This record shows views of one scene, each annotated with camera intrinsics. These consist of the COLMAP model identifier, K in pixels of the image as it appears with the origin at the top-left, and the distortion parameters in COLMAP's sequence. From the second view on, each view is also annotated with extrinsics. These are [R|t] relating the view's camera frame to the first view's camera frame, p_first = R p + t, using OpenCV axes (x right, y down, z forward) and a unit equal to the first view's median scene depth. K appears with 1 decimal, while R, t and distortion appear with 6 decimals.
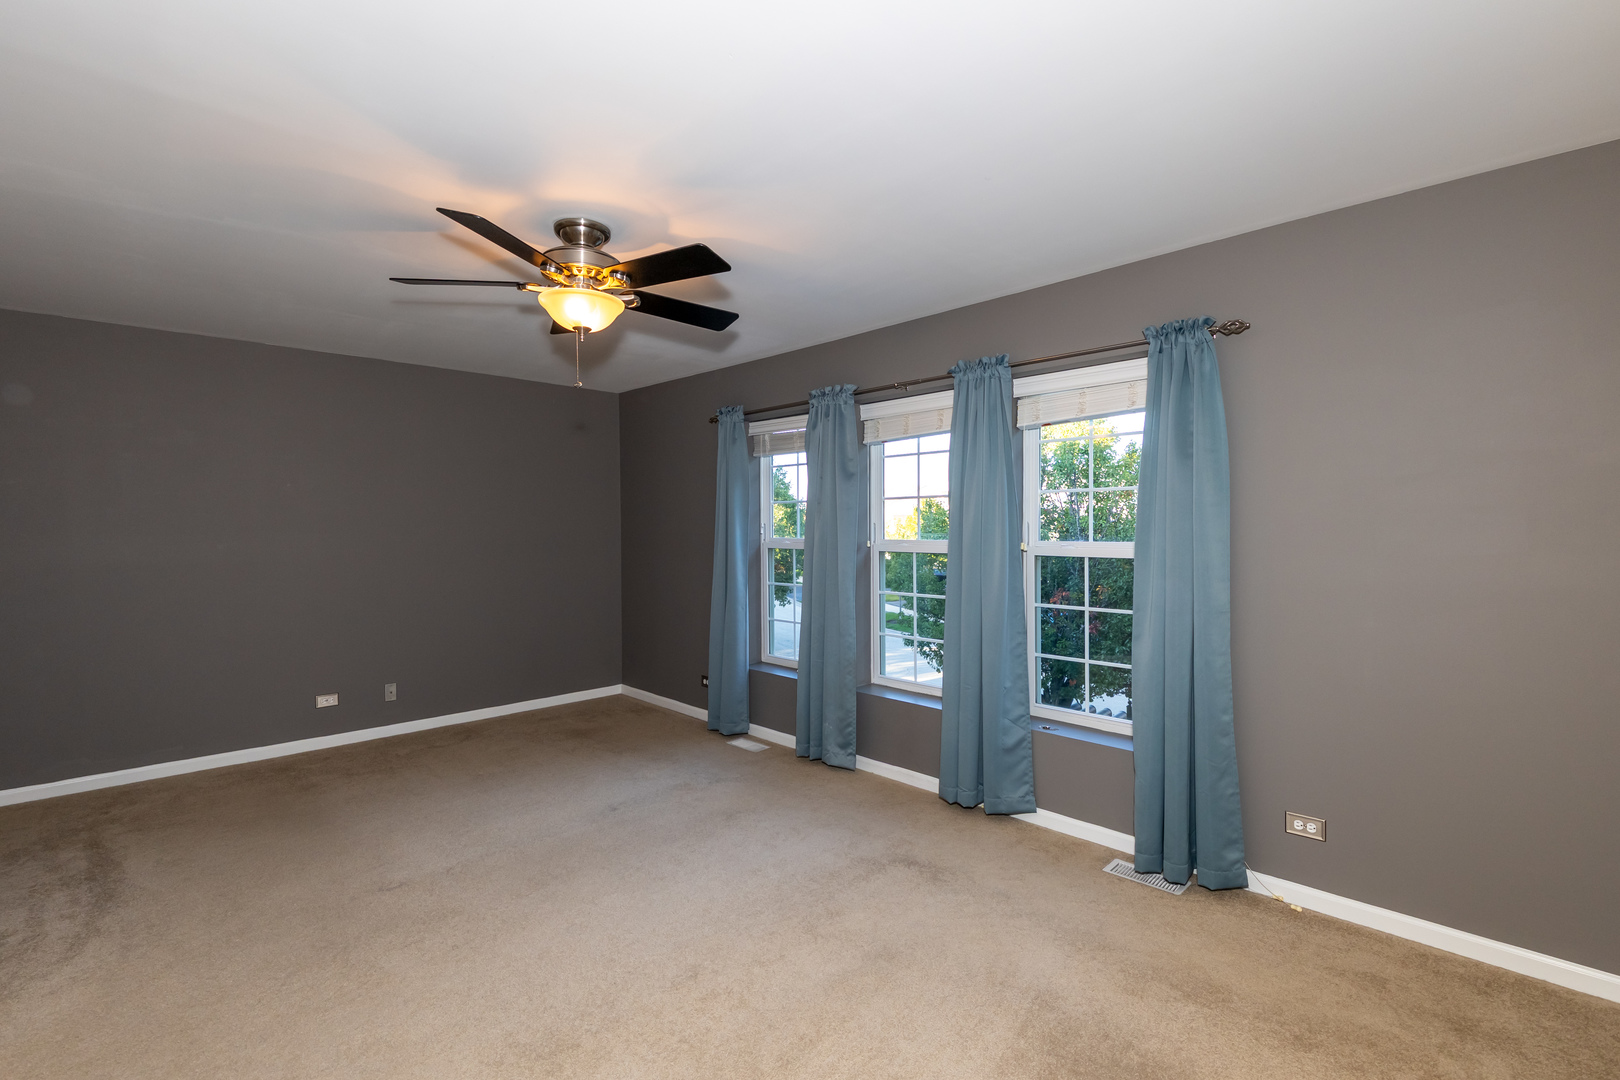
lens RADIAL K [[755.7, 0, 810.0], [0, 755.7, 540.0], [0, 0, 1]] dist [-0.001850, -0.000147]
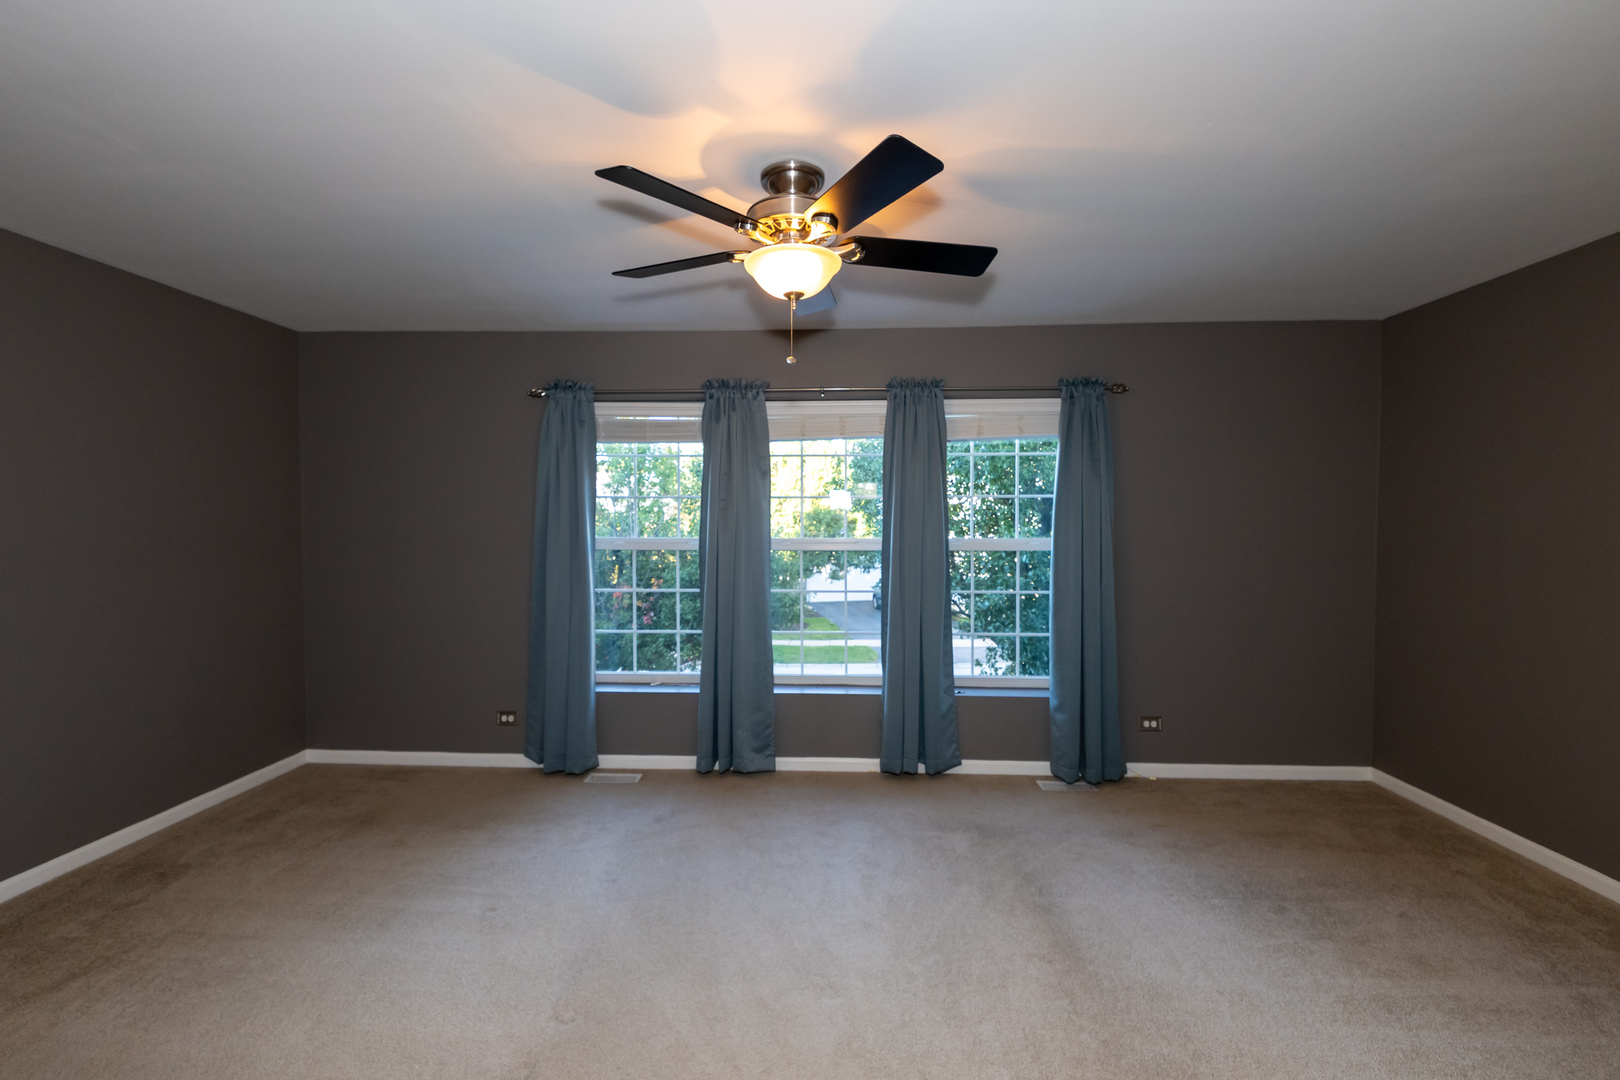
lens RADIAL K [[755.6, 0, 810.0], [0, 755.6, 540.0], [0, 0, 1]] dist [0.027862, -0.022670]
pose [[0.718234, -0.009703, 0.695734, -0.596841], [0.008716, 0.999950, 0.004948, -0.003185], [-0.695747, 0.002510, 0.718282, 0.253304]]
